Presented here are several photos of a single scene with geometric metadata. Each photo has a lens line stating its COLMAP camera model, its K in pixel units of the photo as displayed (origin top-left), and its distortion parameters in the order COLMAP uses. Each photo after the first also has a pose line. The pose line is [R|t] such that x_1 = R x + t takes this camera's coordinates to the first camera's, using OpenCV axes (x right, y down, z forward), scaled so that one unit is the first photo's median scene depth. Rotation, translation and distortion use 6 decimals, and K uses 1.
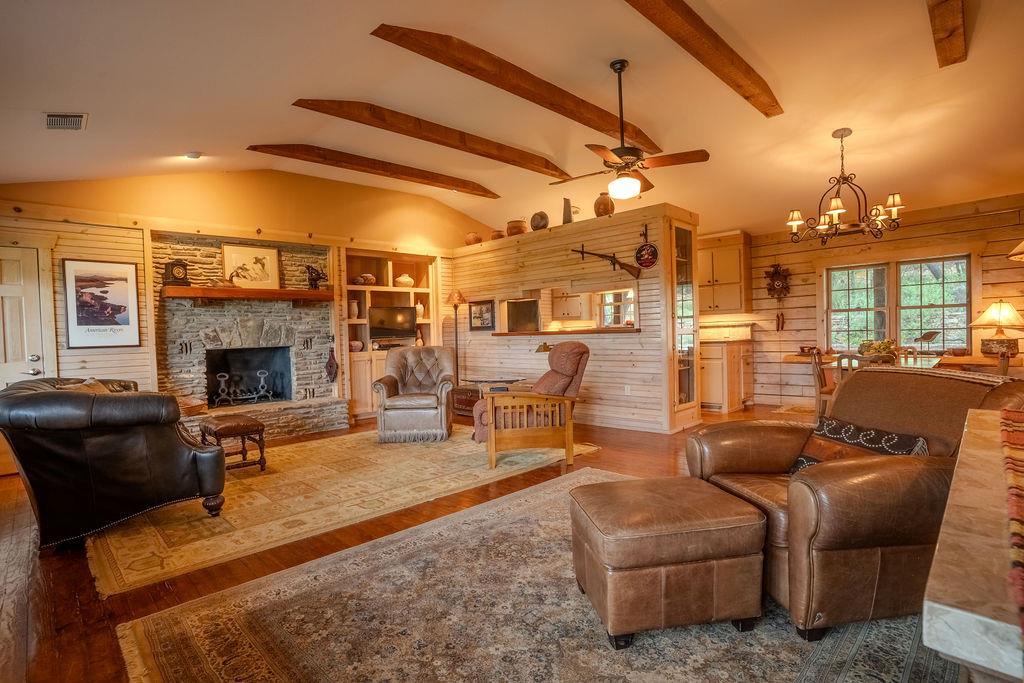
lens RADIAL K [[501.2, 0, 499.6], [0, 501.2, 347.4], [0, 0, 1]] dist [-0.073006, 0.030943]
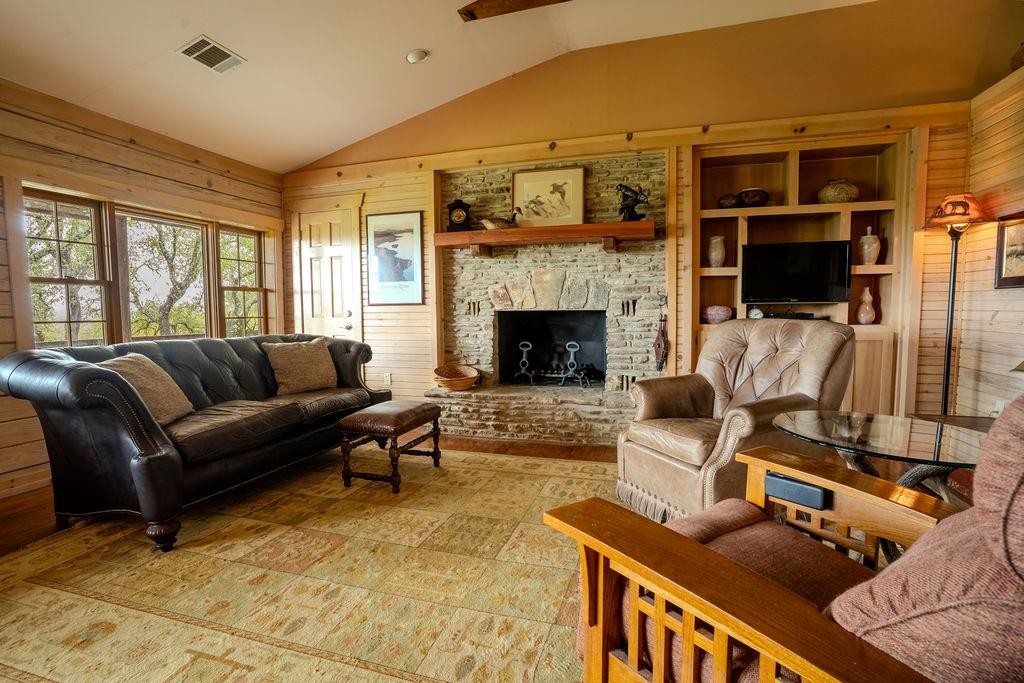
lens RADIAL K [[501.2, 0, 499.6], [0, 501.2, 347.4], [0, 0, 1]] dist [-0.073006, 0.030943]
pose [[0.486017, 0.092918, -0.868996, 0.118728], [-0.031589, 0.995550, 0.088782, -0.008867], [0.873378, -0.015699, 0.486789, 0.589368]]
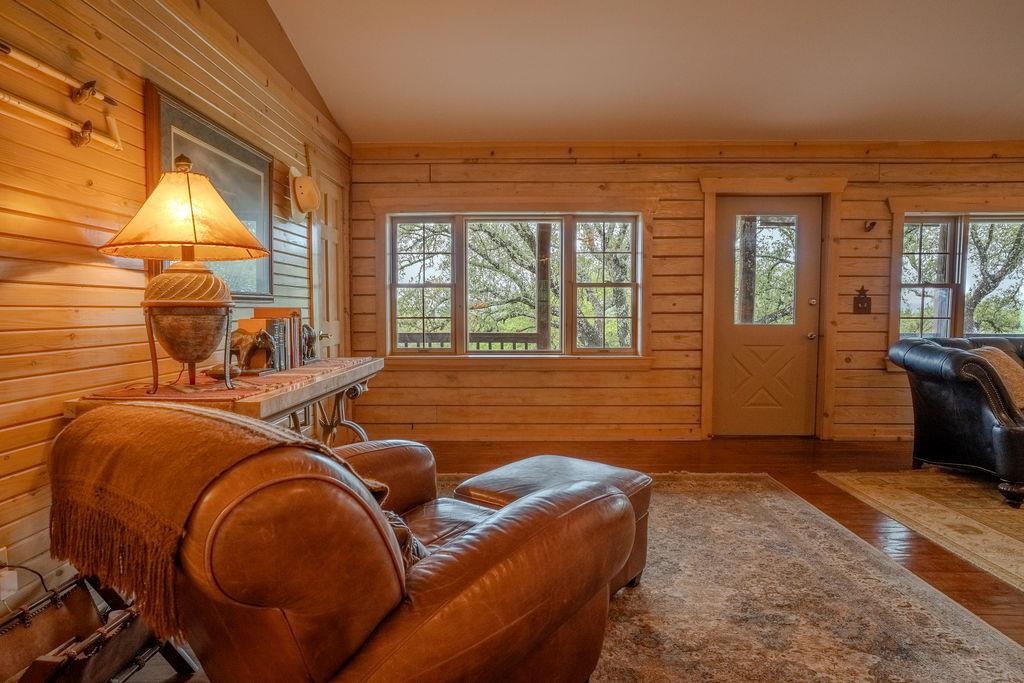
lens RADIAL K [[544.7, 0, 512.0], [0, 544.7, 341.5], [0, 0, 1]] dist [-0.003446, -0.000783]
pose [[-0.697711, 0.075127, -0.712429, 0.370497], [-0.002273, 0.994249, 0.107071, -0.022251], [0.716375, 0.076324, -0.693528, 0.548493]]
